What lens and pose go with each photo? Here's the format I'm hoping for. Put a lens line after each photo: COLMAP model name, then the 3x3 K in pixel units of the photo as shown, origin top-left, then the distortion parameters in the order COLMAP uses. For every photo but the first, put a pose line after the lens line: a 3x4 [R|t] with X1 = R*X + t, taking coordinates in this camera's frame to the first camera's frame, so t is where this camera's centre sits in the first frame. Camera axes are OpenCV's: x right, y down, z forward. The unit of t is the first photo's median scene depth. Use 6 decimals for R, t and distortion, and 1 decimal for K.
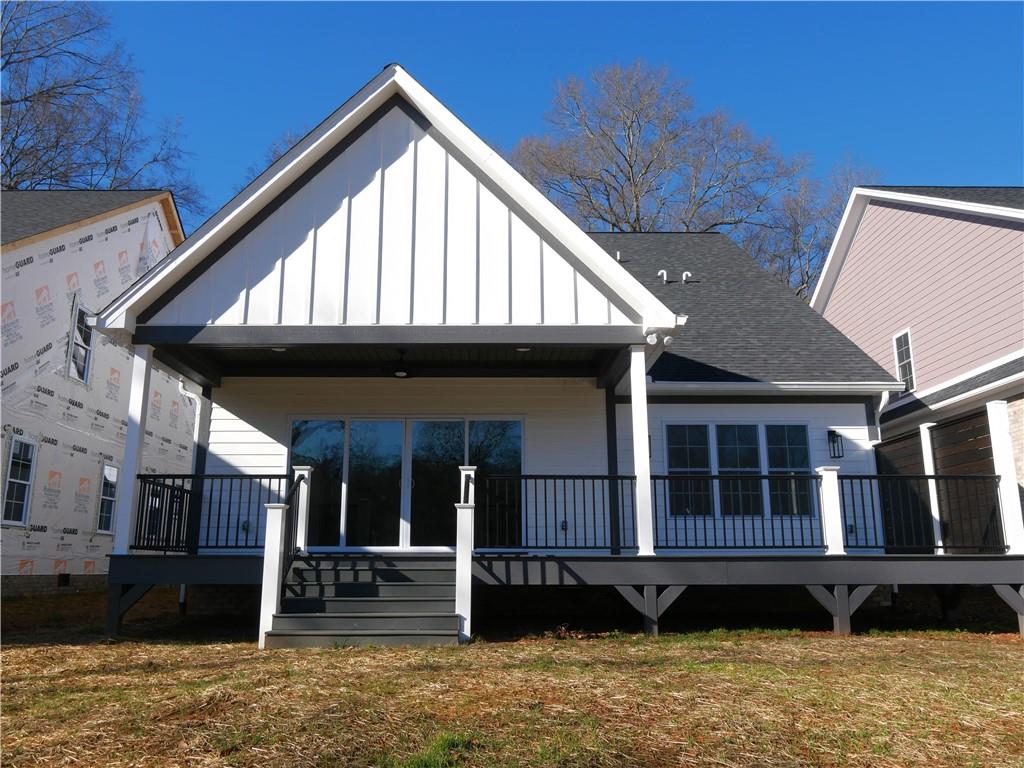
lens RADIAL K [[786.4, 0, 507.8], [0, 786.4, 385.8], [0, 0, 1]] dist [-0.001612, -0.000947]
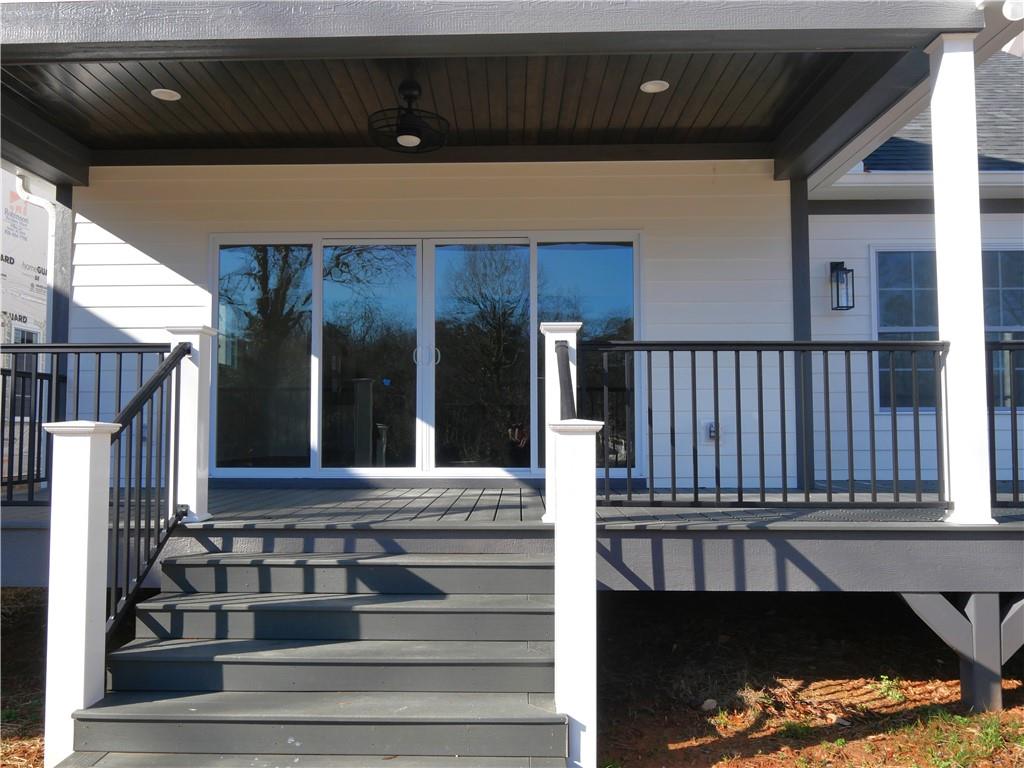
lens RADIAL K [[786.4, 0, 507.8], [0, 786.4, 385.8], [0, 0, 1]] dist [-0.001612, -0.000947]
pose [[0.999496, -0.002723, -0.031627, -0.067222], [0.008122, 0.985087, 0.171866, 0.061957], [0.030688, -0.172036, 0.984613, 0.565566]]
